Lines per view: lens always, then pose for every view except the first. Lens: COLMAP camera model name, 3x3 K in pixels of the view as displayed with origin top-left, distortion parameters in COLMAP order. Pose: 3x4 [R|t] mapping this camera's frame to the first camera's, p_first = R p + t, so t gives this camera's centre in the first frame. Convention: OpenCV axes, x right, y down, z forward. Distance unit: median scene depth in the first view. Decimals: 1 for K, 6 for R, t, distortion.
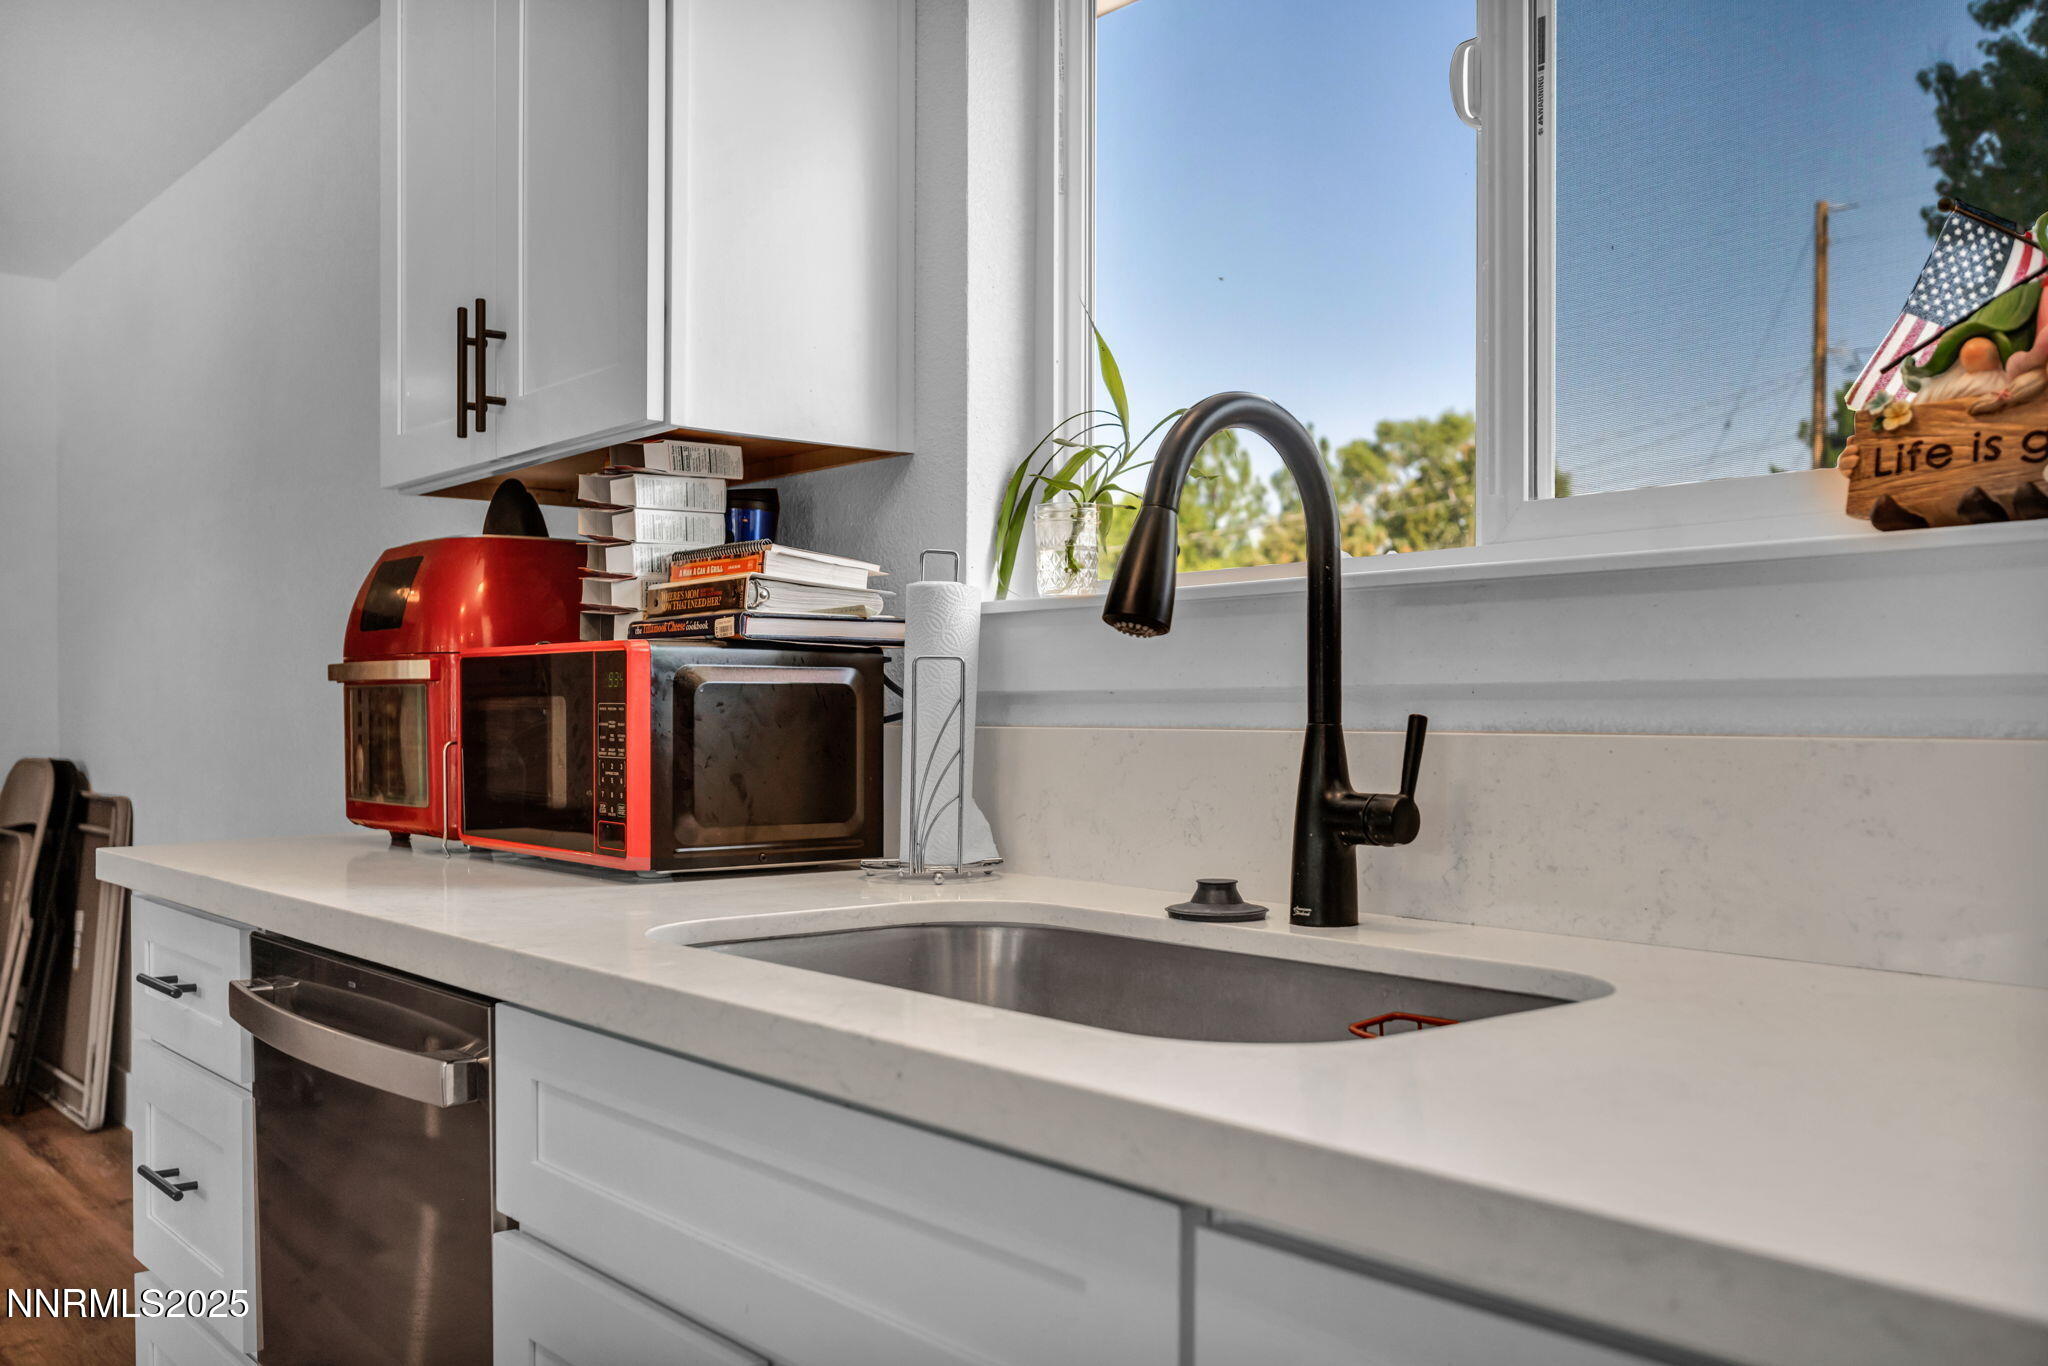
lens RADIAL K [[1830.9, 0, 1021.7], [0, 1830.9, 726.5], [0, 0, 1]] dist [0.014157, 0.005214]
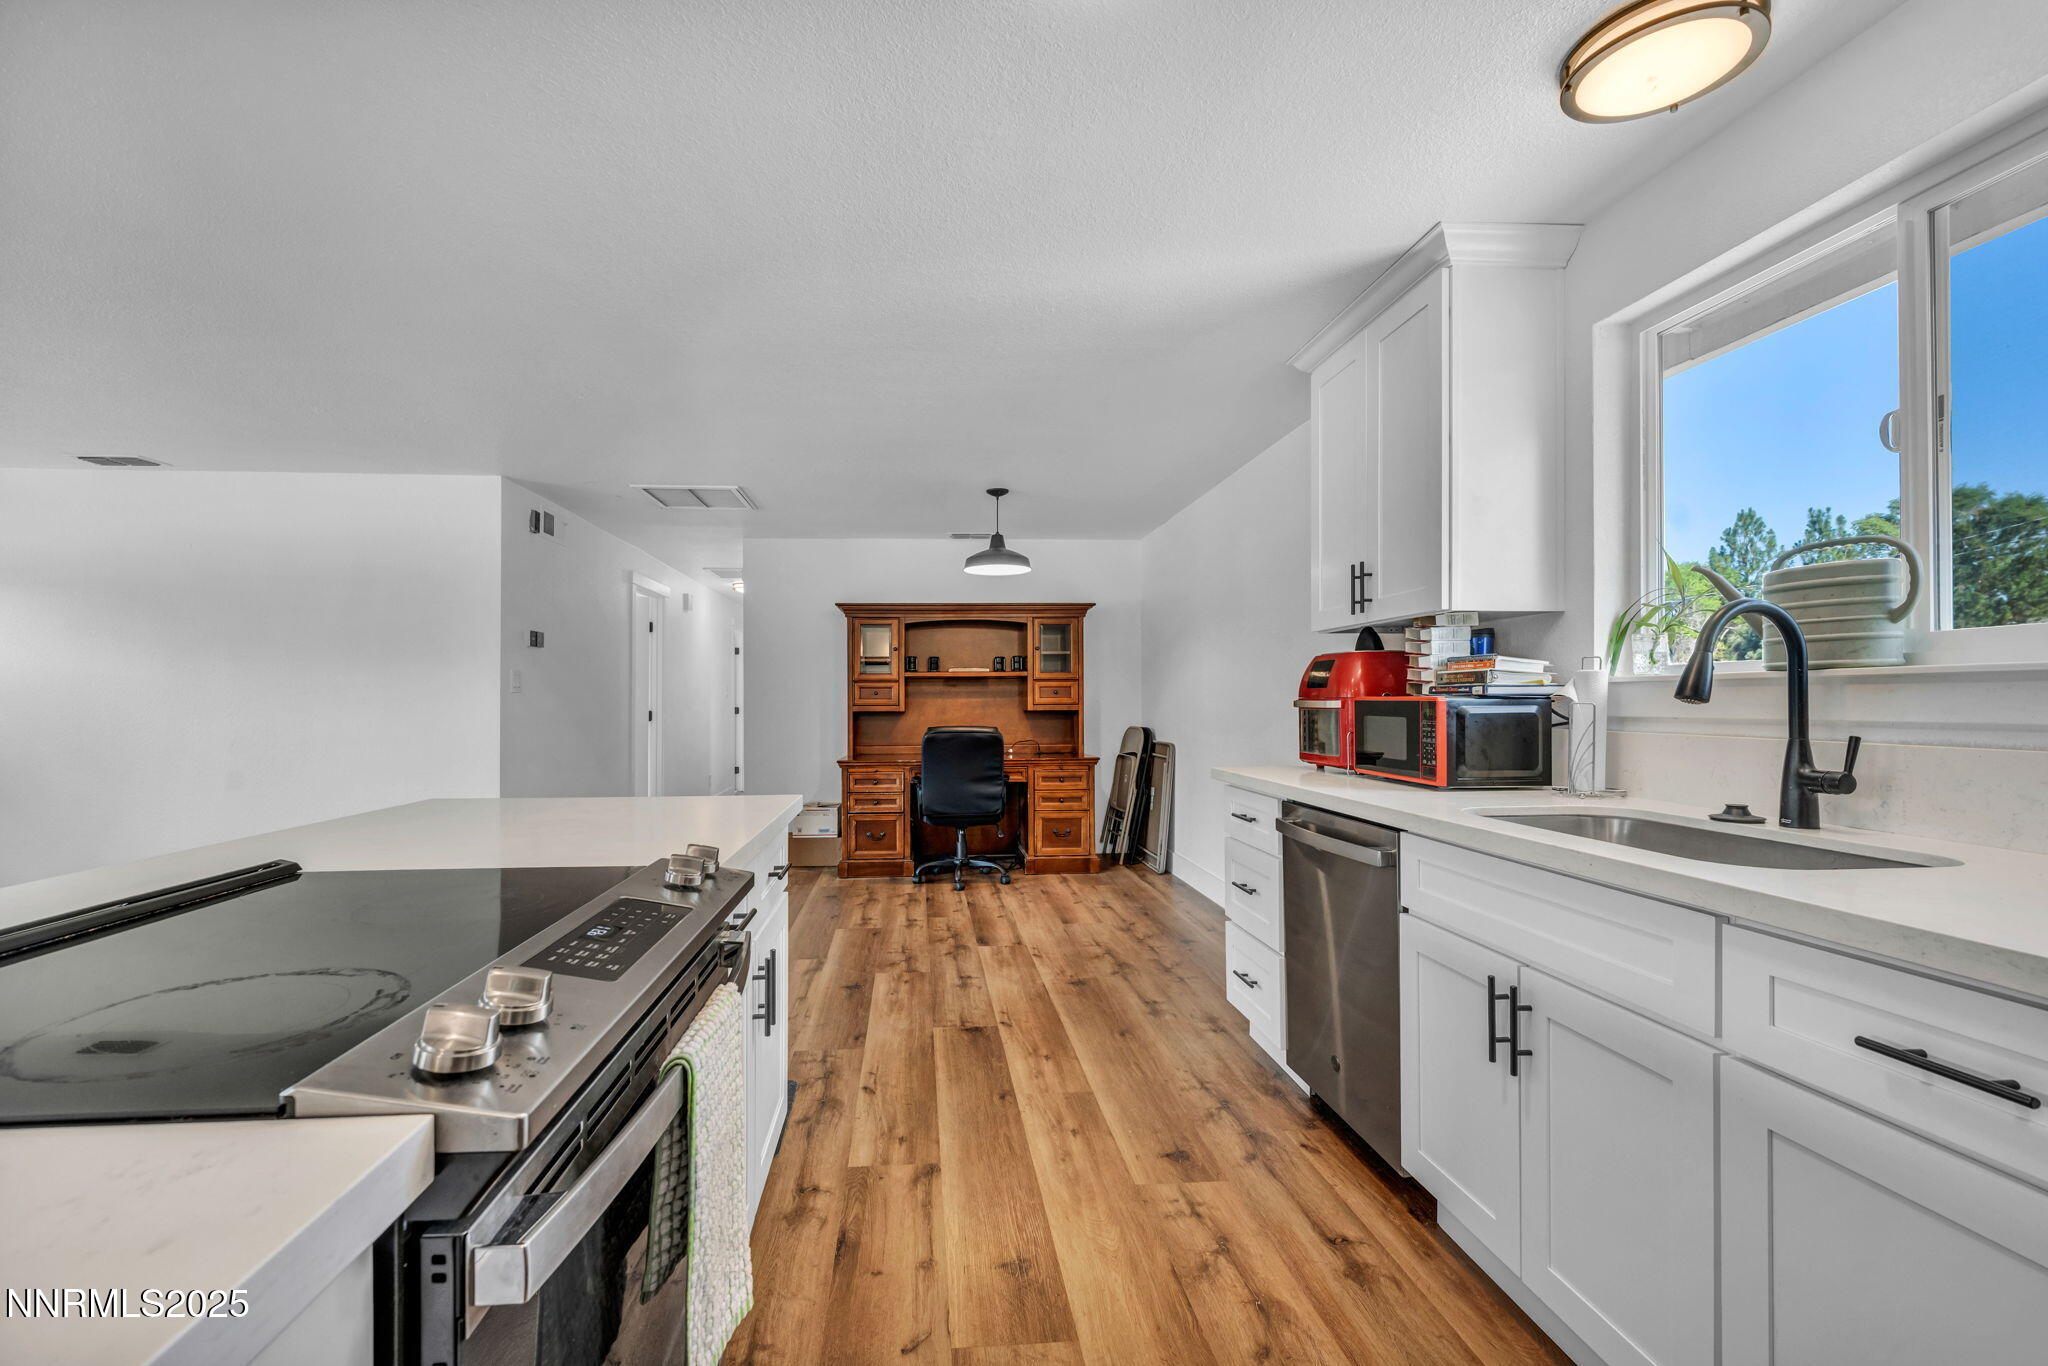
lens RADIAL K [[880.8, 0, 973.3], [0, 880.8, 699.0], [0, 0, 1]] dist [0.001257, 0.000570]
pose [[0.816571, -0.005956, -0.577215, -0.029572], [0.002040, 0.999970, -0.007432, -0.034570], [0.577242, 0.004891, 0.816559, -0.372235]]
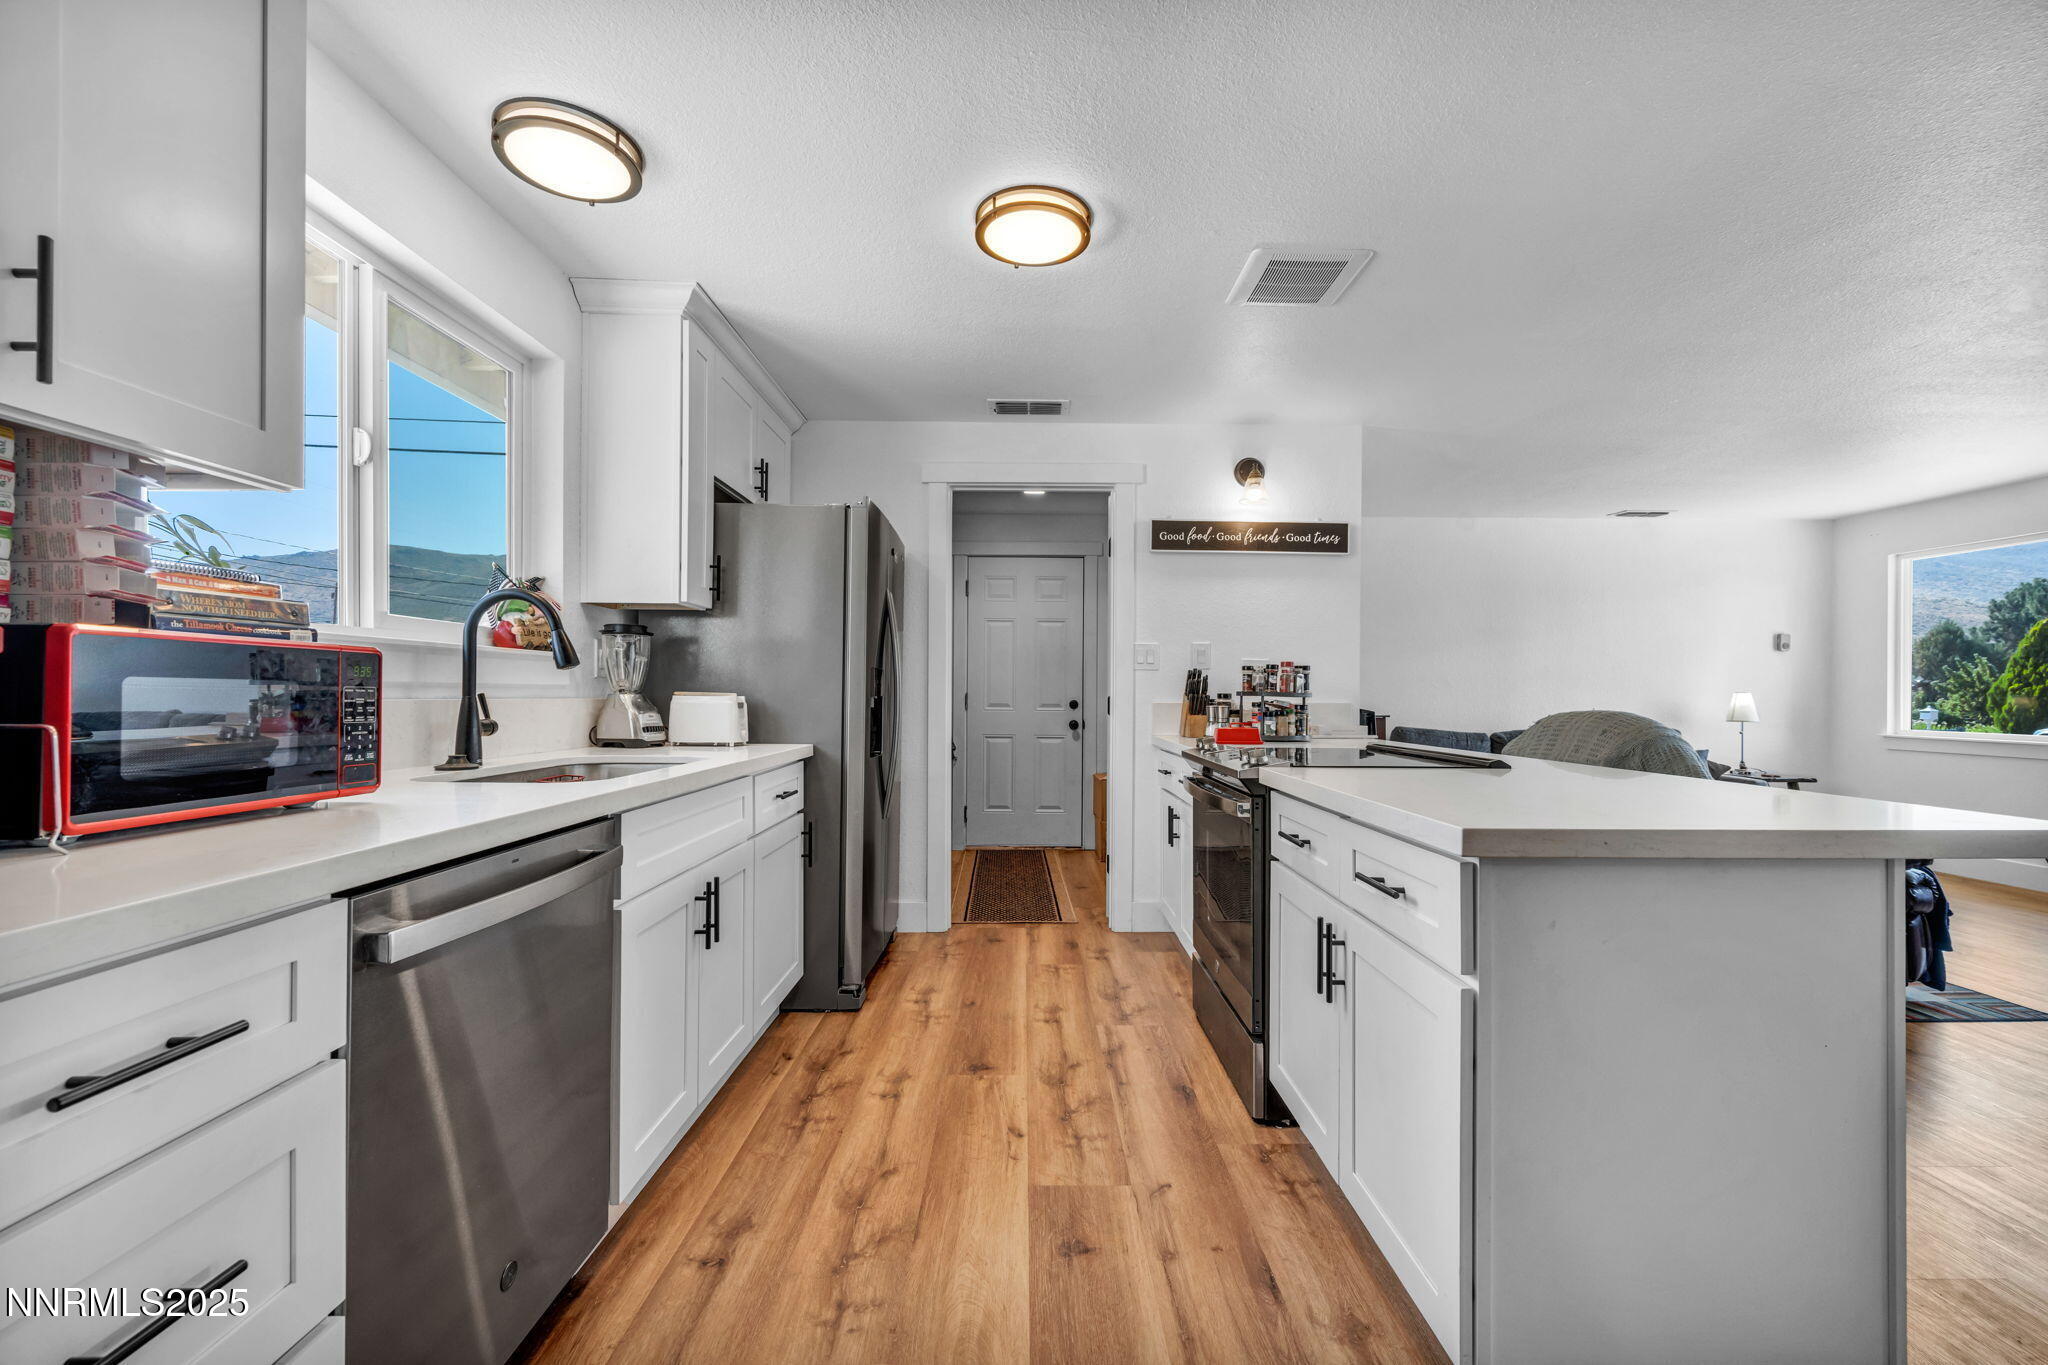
lens RADIAL K [[835.7, 0, 1030.8], [0, 835.7, 695.5], [0, 0, 1]] dist [-0.000235, -0.000253]
pose [[-0.782164, -0.008749, 0.623011, -1.053946], [-0.005617, 0.999960, 0.006991, -0.013159], [-0.623048, 0.001968, -0.782181, 1.152818]]
